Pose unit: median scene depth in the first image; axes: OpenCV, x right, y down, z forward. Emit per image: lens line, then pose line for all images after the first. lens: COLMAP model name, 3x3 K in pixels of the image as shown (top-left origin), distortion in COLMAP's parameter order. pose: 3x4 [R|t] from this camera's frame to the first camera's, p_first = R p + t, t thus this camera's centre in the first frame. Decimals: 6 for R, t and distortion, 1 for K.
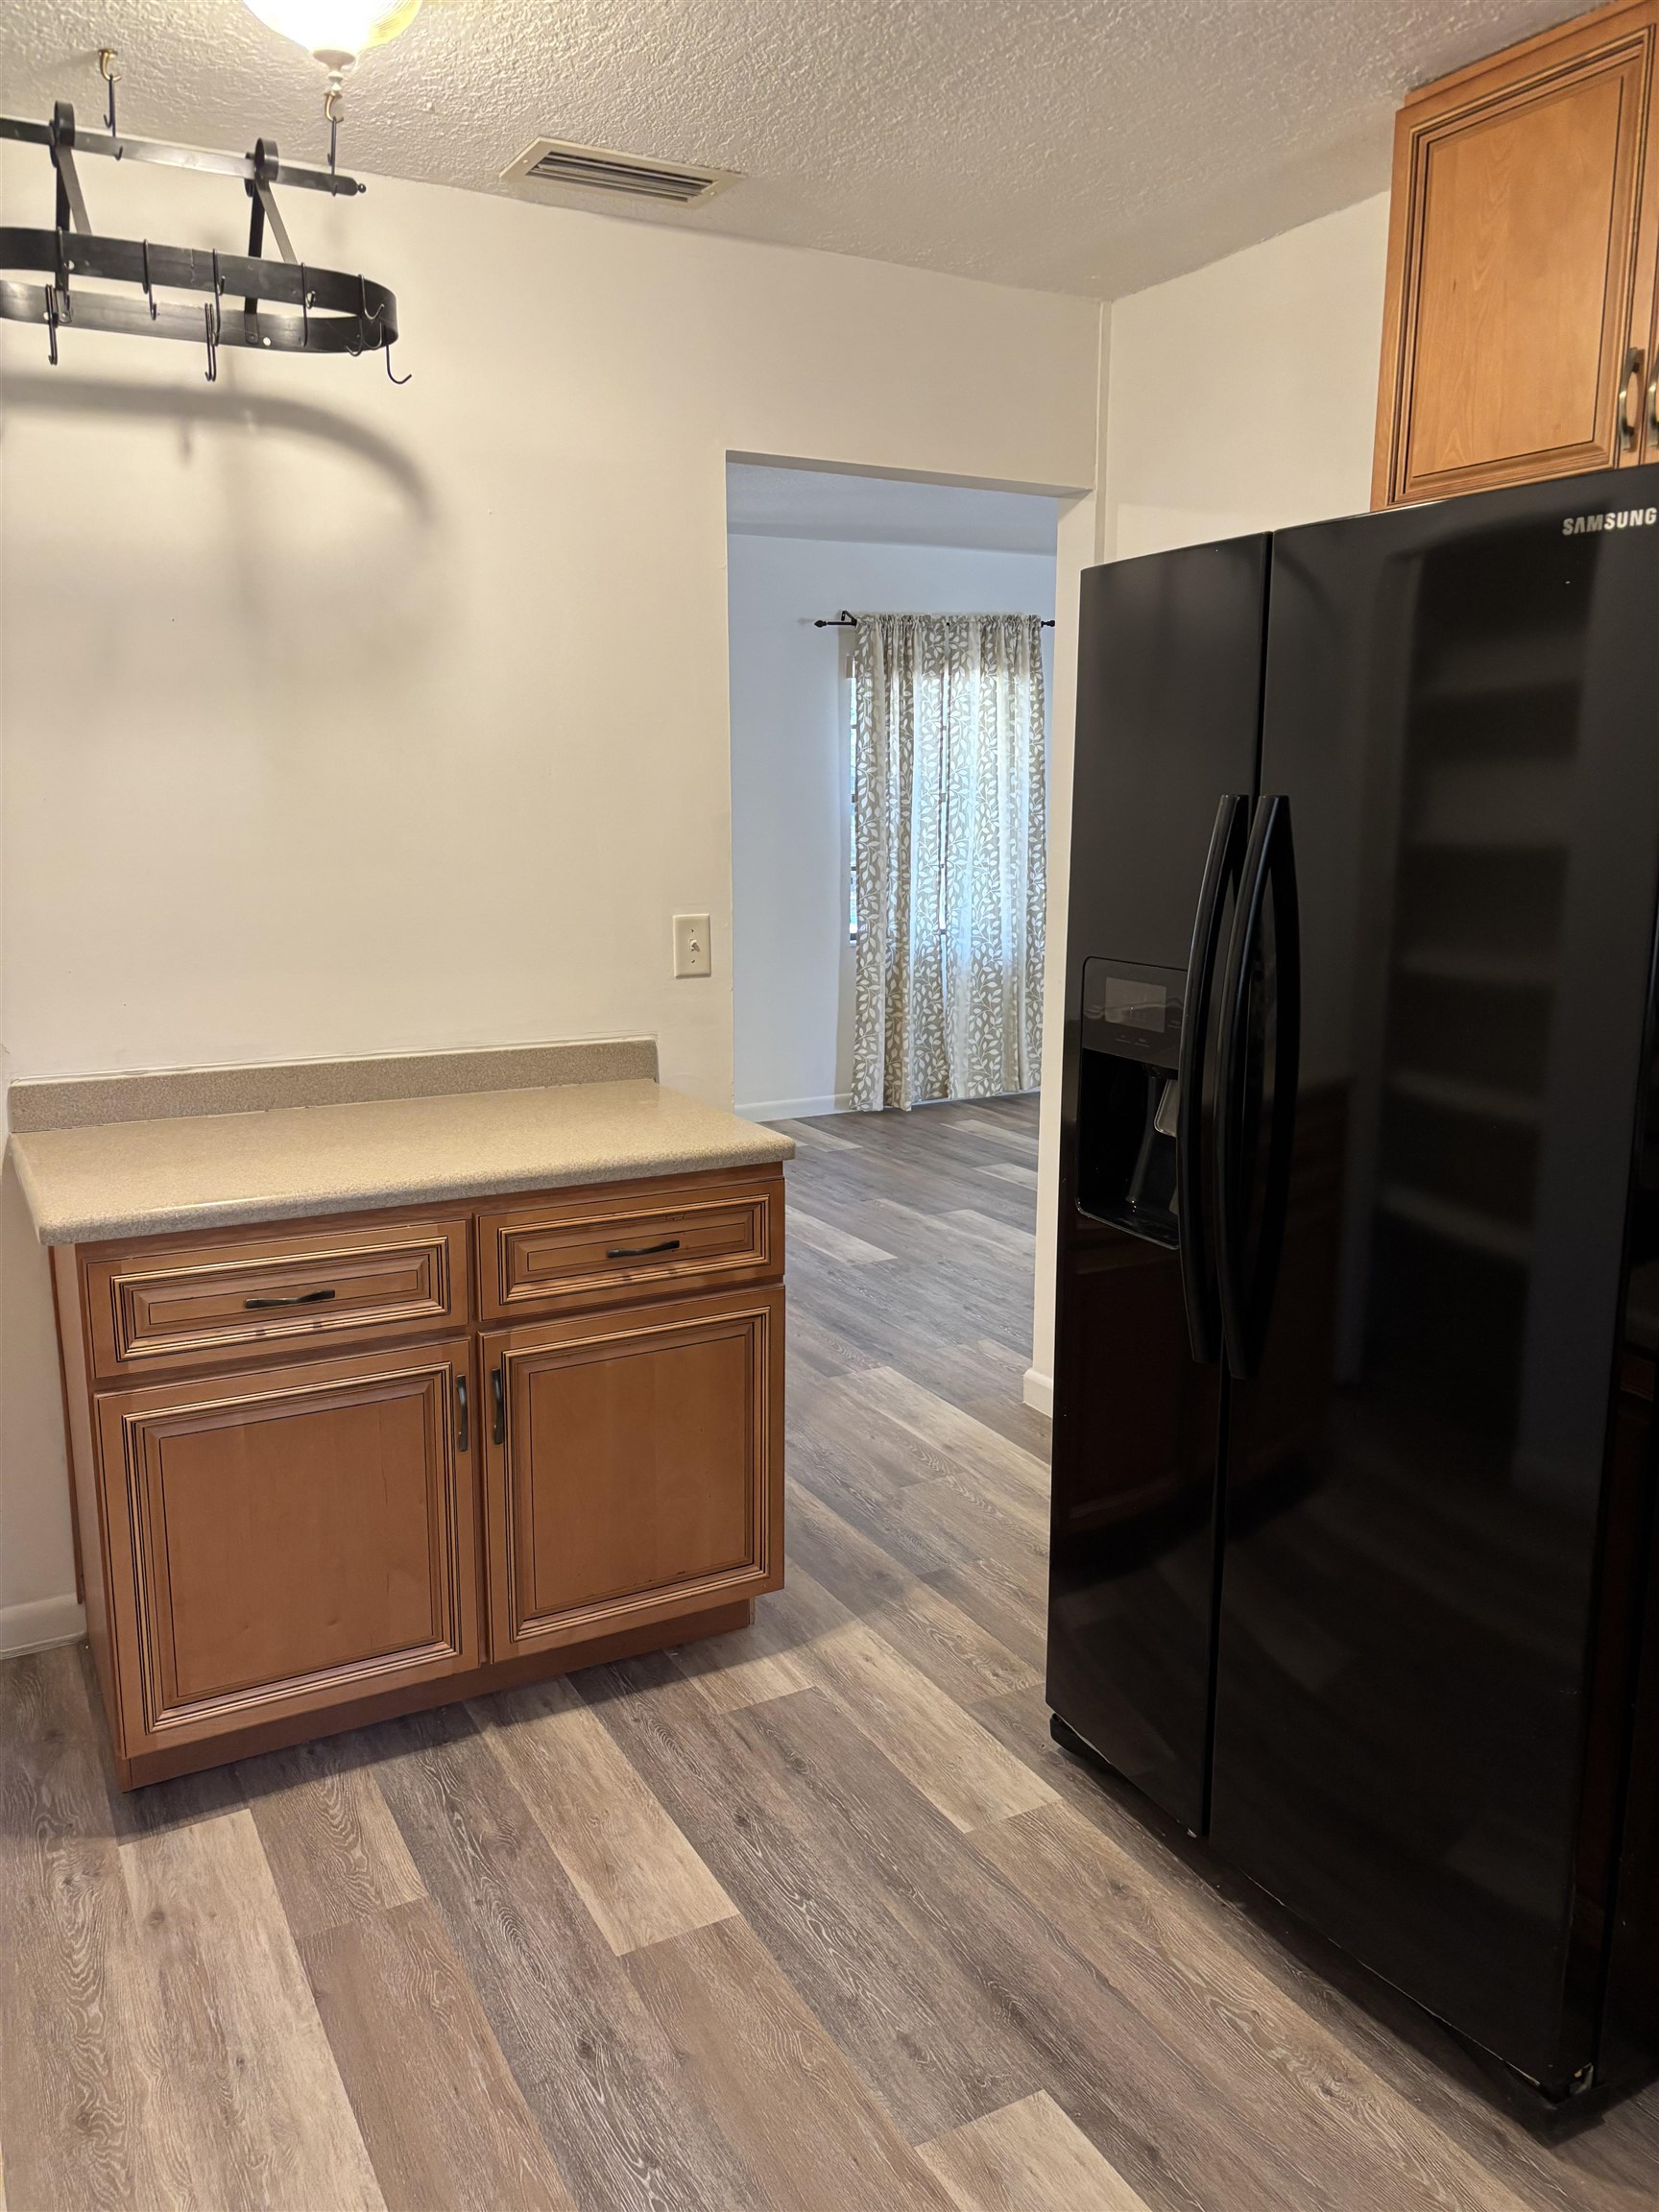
lens RADIAL K [[1669.4, 0, 835.7], [0, 1669.4, 1125.7], [0, 0, 1]] dist [0.049775, -0.047311]
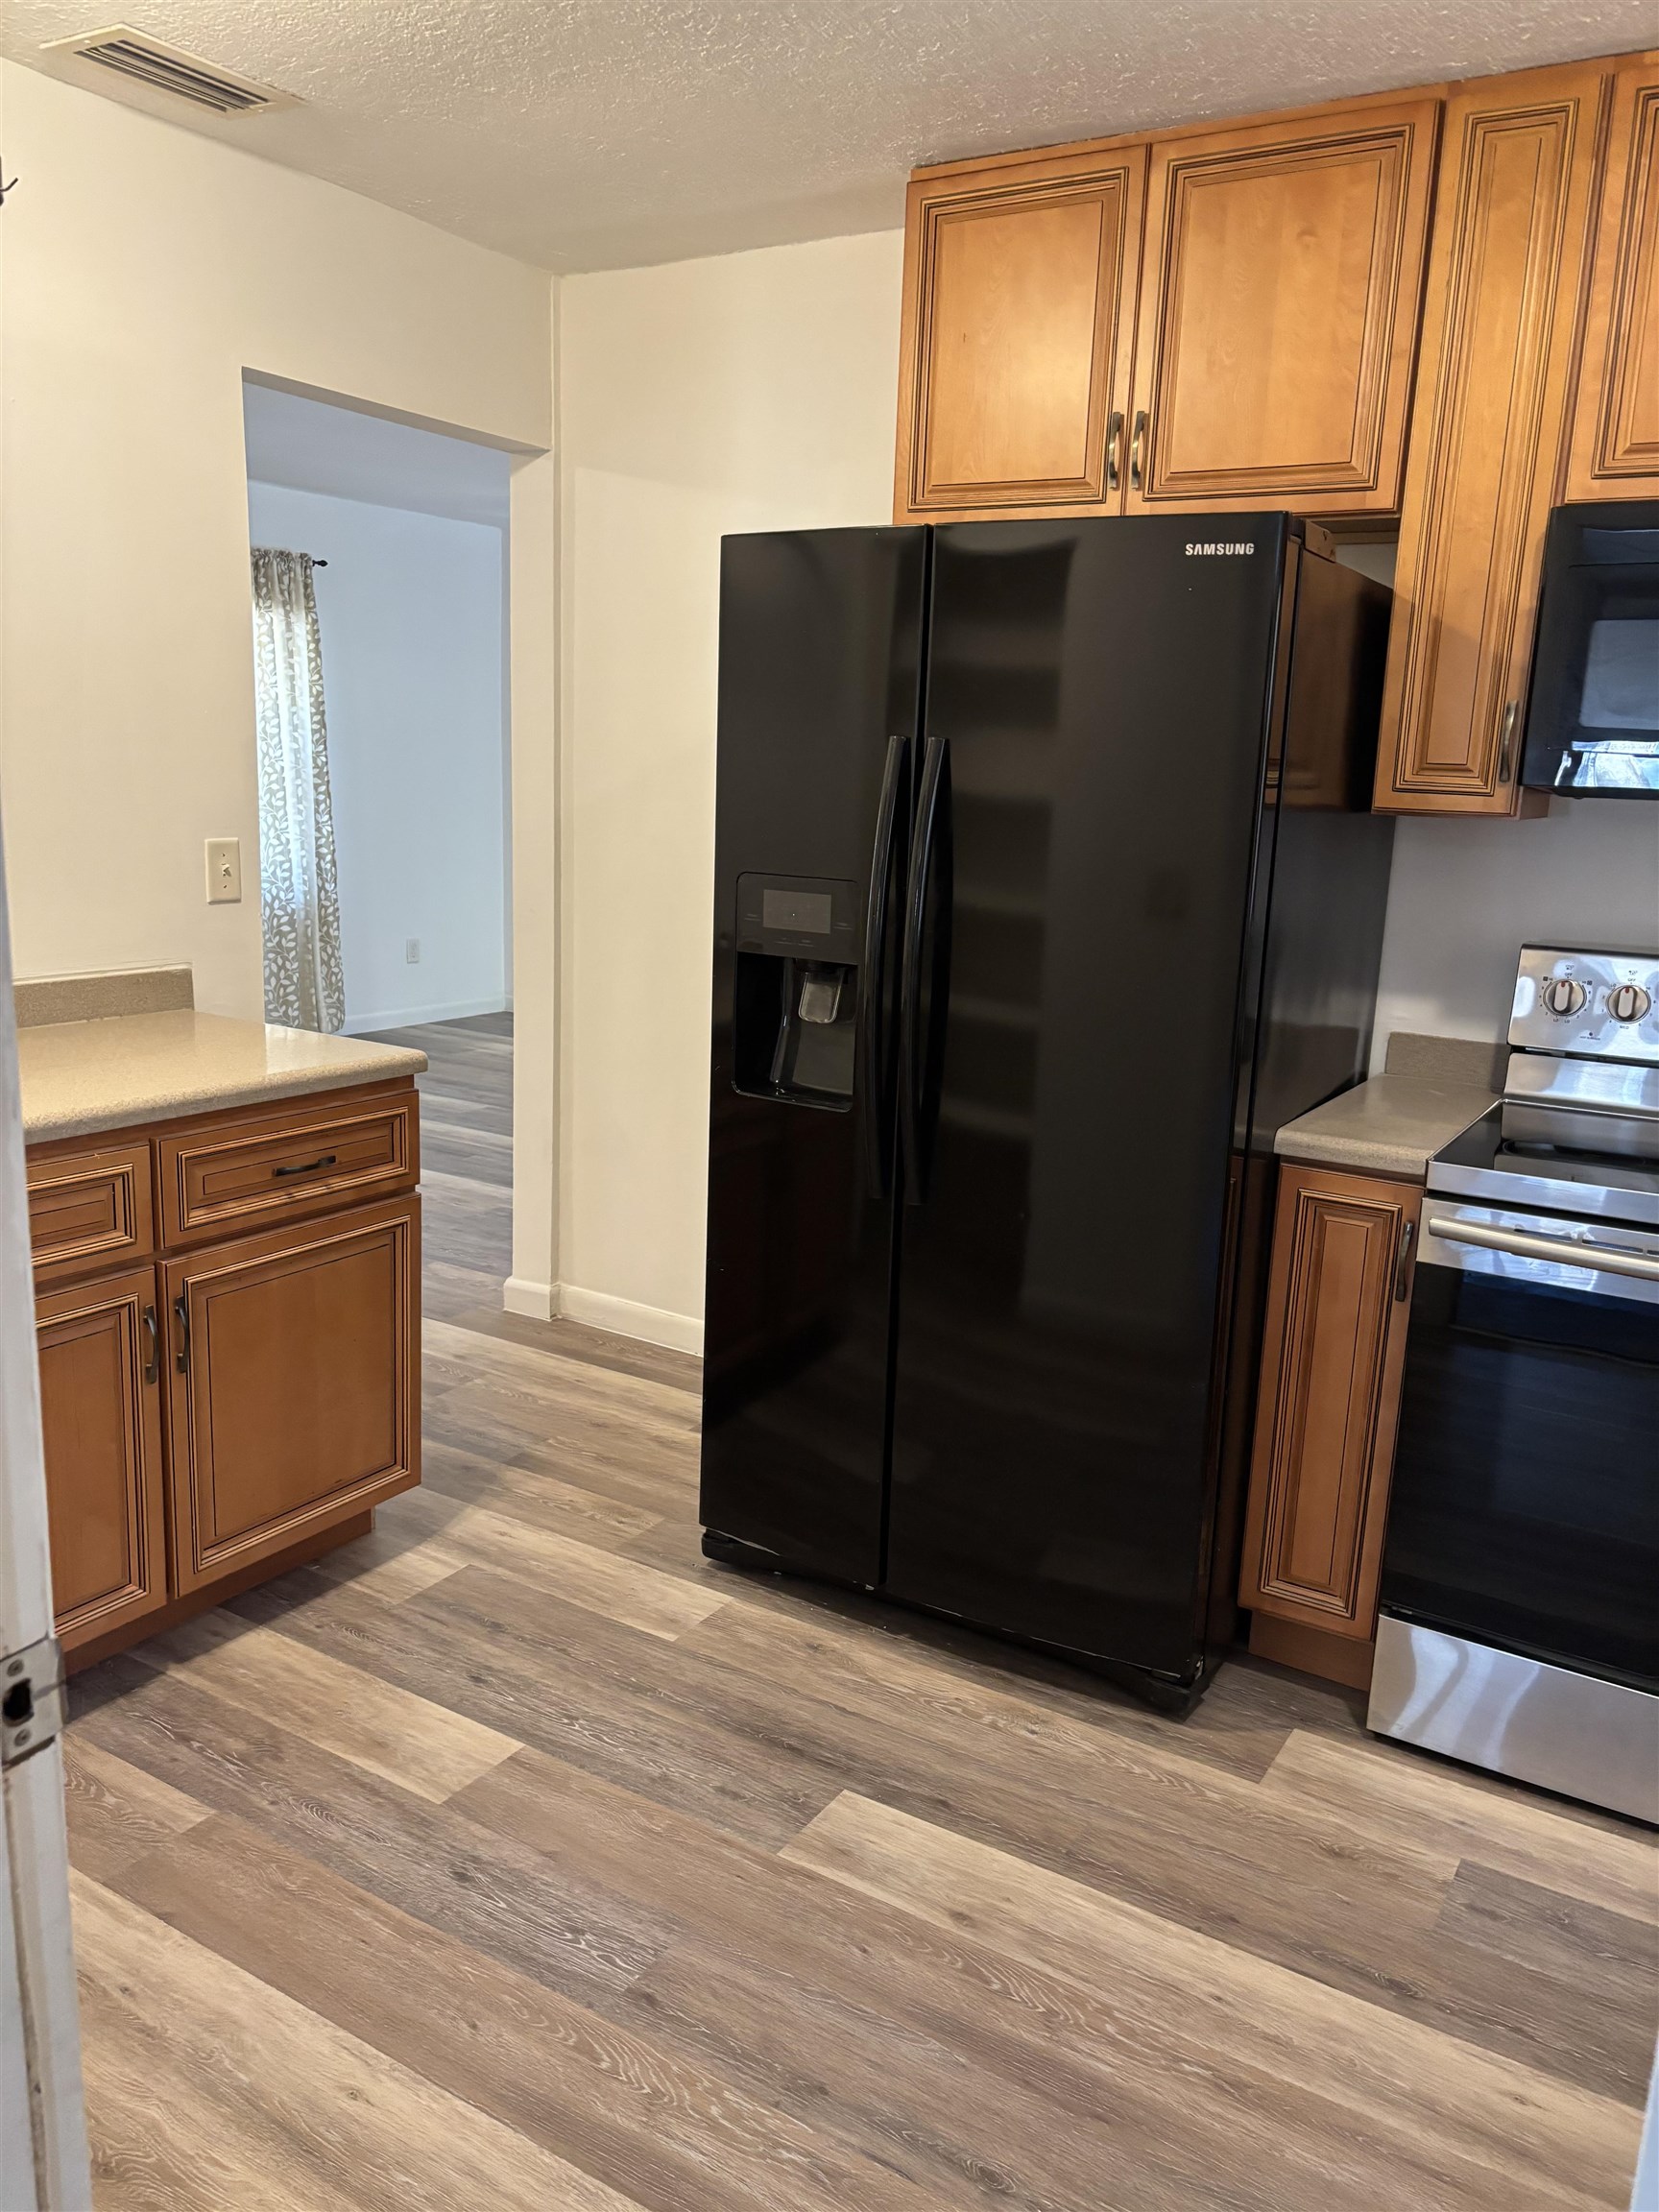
lens RADIAL K [[1669.4, 0, 835.7], [0, 1669.4, 1125.7], [0, 0, 1]] dist [0.049775, -0.047311]
pose [[0.869747, -0.075479, 0.487692, -0.340439], [0.062729, 0.997127, 0.042453, 0.027533], [-0.489496, -0.006331, 0.871983, -0.046867]]
